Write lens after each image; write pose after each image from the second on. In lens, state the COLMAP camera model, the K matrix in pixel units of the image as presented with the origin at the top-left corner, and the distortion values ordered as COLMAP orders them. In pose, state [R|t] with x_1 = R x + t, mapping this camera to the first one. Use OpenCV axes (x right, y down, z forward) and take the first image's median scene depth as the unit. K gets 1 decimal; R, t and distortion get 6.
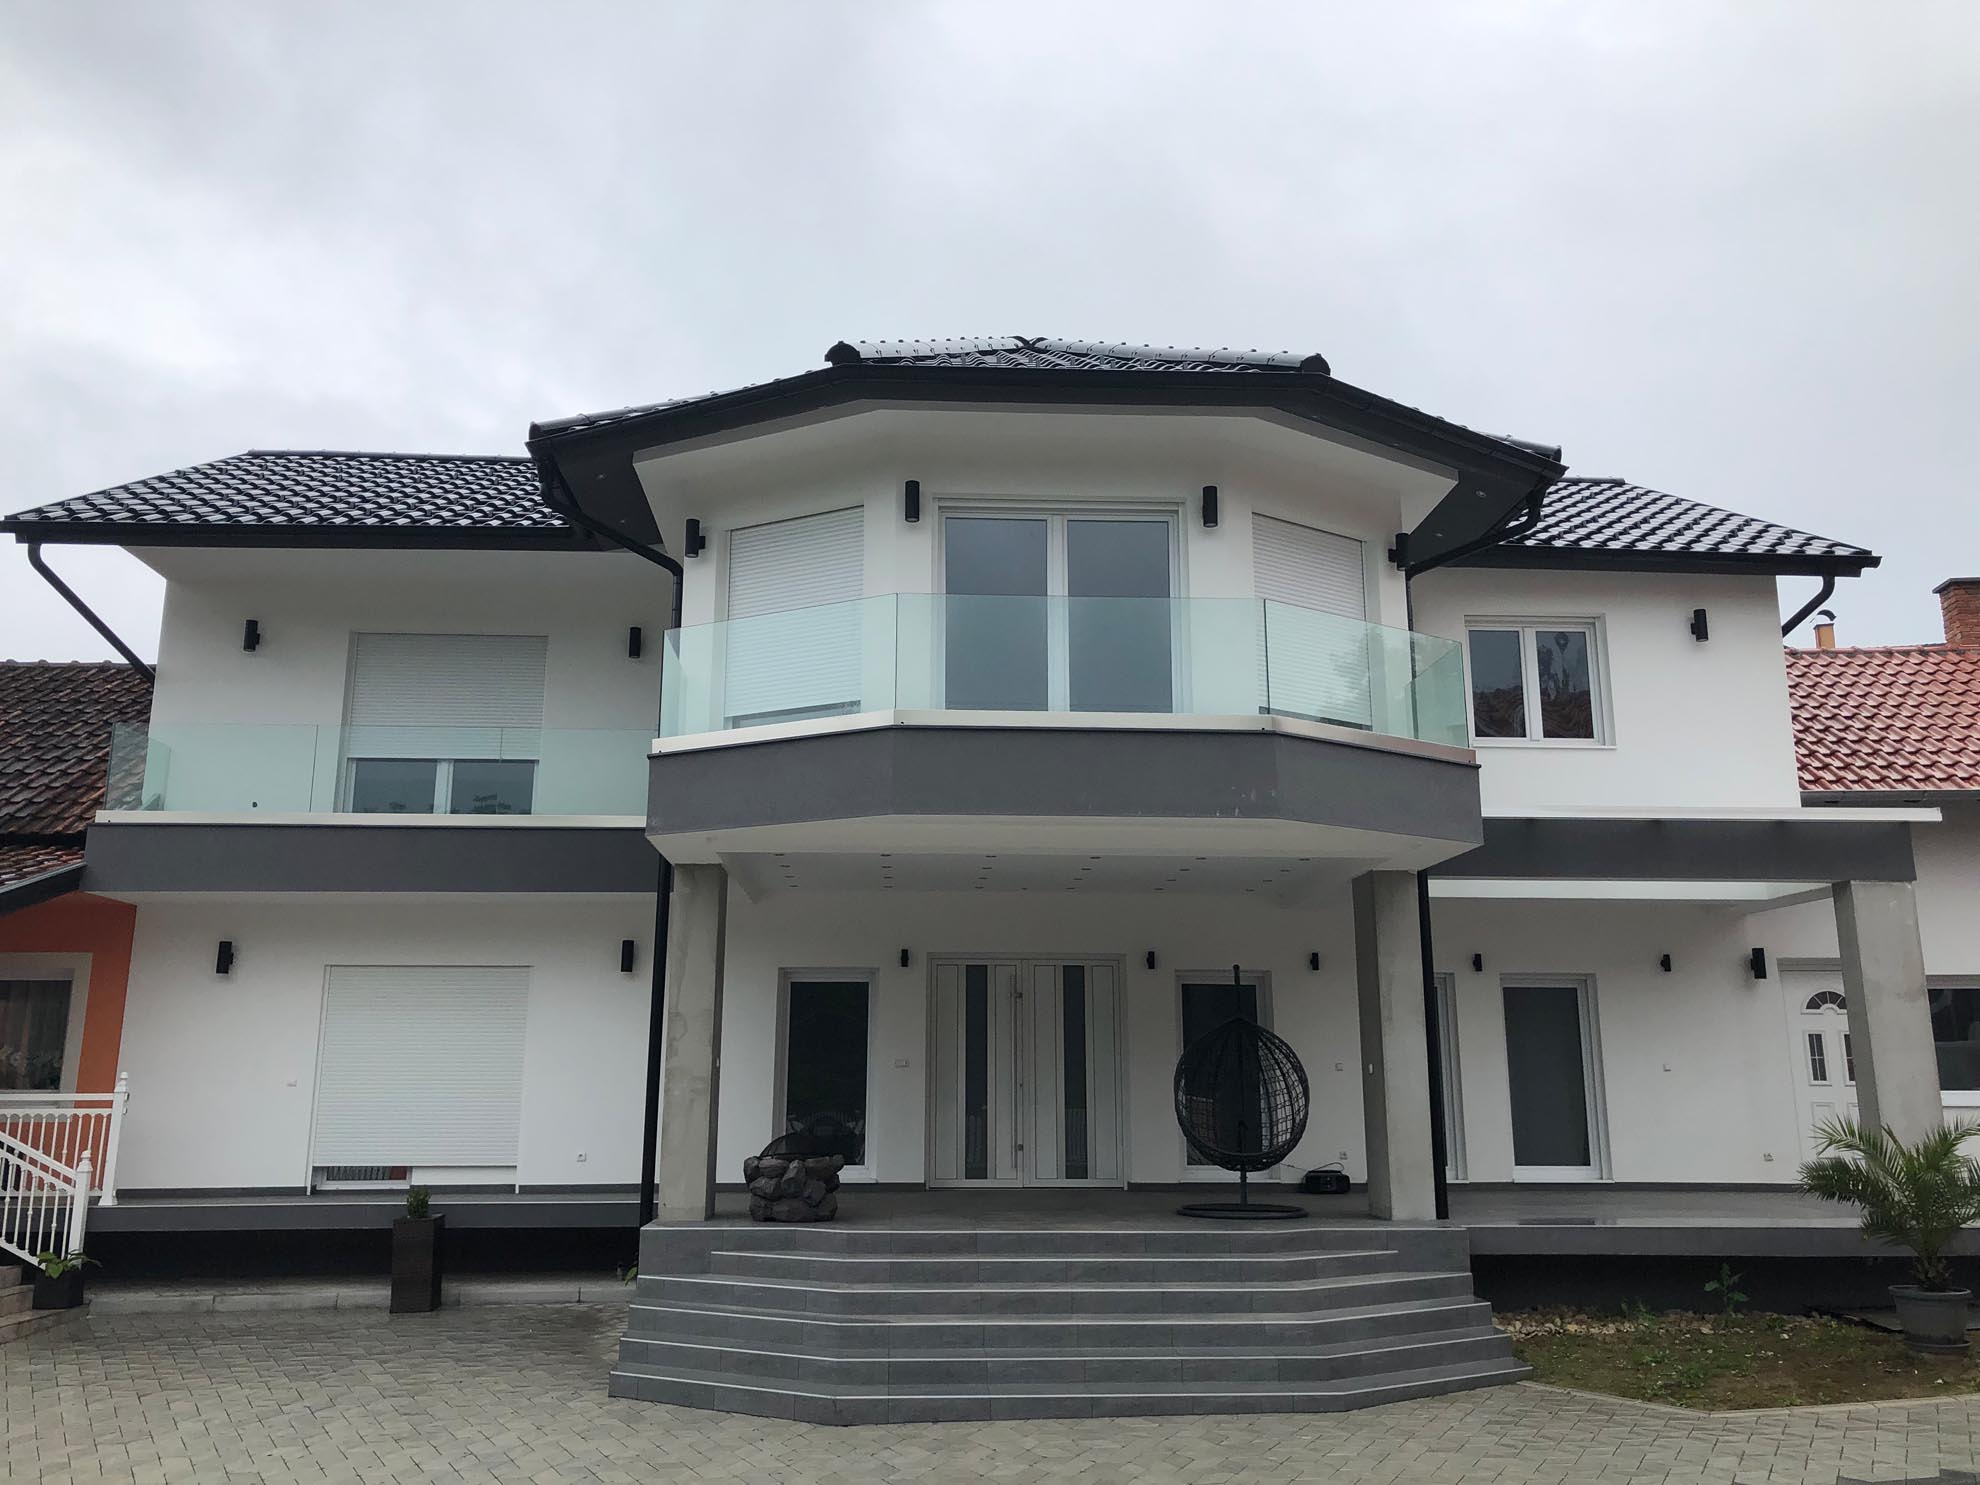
lens RADIAL K [[1613.5, 0, 990.0], [0, 1613.5, 742.5], [0, 0, 1]] dist [0.009062, 0.013228]
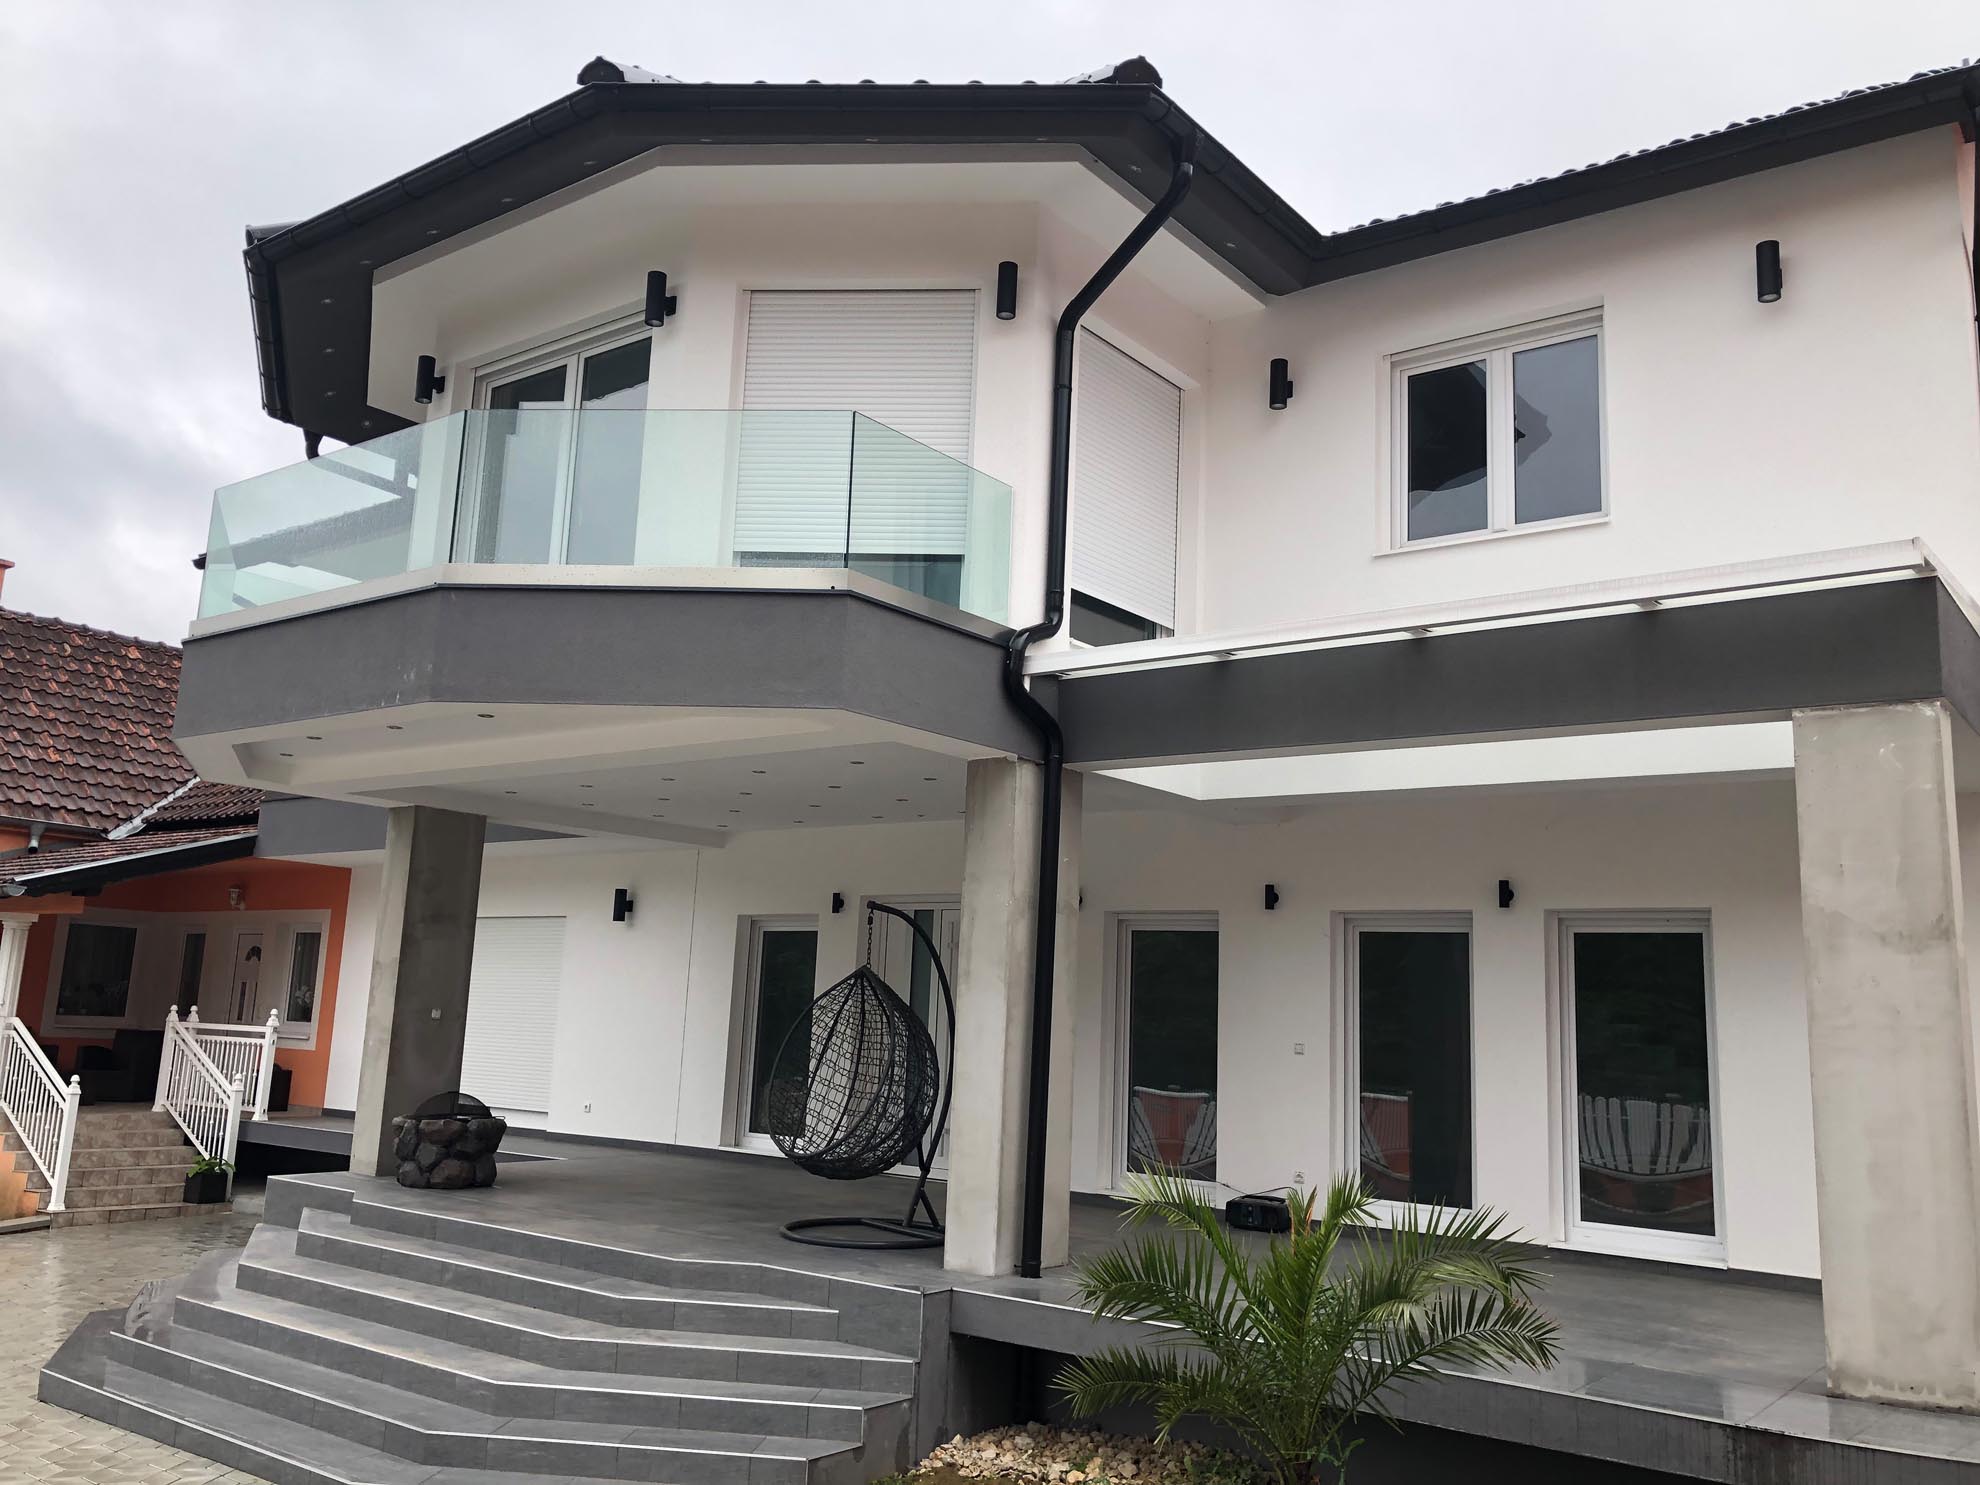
lens RADIAL K [[1613.5, 0, 990.0], [0, 1613.5, 742.5], [0, 0, 1]] dist [0.009062, 0.013228]
pose [[0.754952, -0.081568, -0.650687, 0.652961], [0.100417, 0.994912, -0.008211, 0.071821], [0.648046, -0.059140, 0.759302, 0.454187]]
